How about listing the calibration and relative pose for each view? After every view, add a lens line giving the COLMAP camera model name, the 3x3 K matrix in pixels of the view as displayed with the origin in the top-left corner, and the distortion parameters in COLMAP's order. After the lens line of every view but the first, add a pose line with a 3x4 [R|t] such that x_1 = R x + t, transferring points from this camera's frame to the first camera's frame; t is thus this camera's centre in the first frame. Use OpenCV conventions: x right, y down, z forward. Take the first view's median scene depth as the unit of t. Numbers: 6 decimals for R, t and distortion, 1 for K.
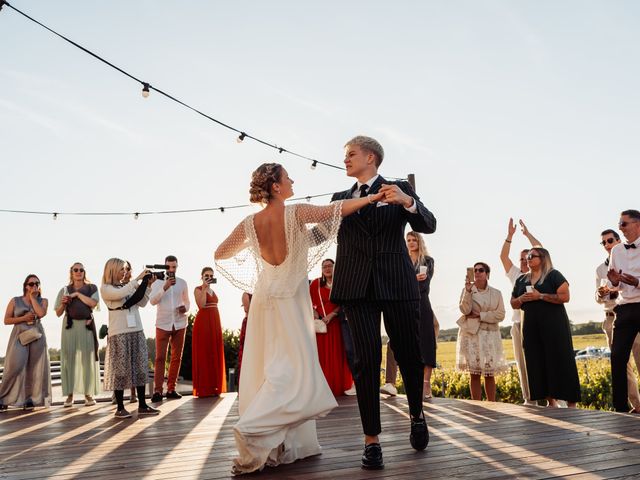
lens RADIAL K [[257.2, 0, 320.0], [0, 257.2, 240.0], [0, 0, 1]] dist [0.000210, 0.000043]
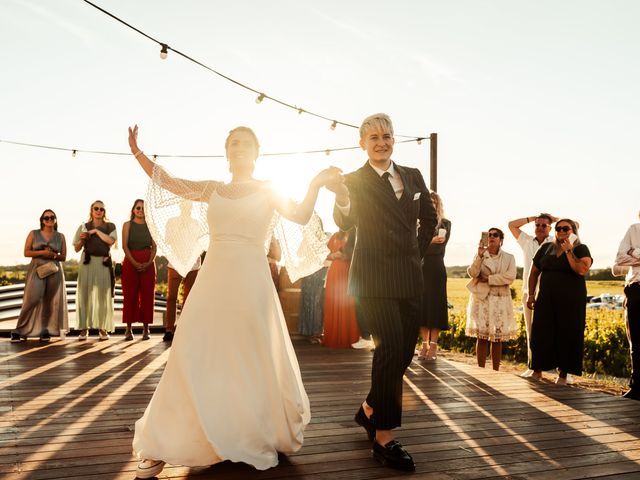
lens RADIAL K [[256.5, 0, 324.4], [0, 256.5, 241.1], [0, 0, 1]] dist [0.007803, -0.000135]
pose [[0.998269, 0.058232, -0.008255, -0.031279], [-0.057947, 0.997826, 0.031404, 0.164166], [0.010066, -0.030871, 0.999473, -0.010160]]
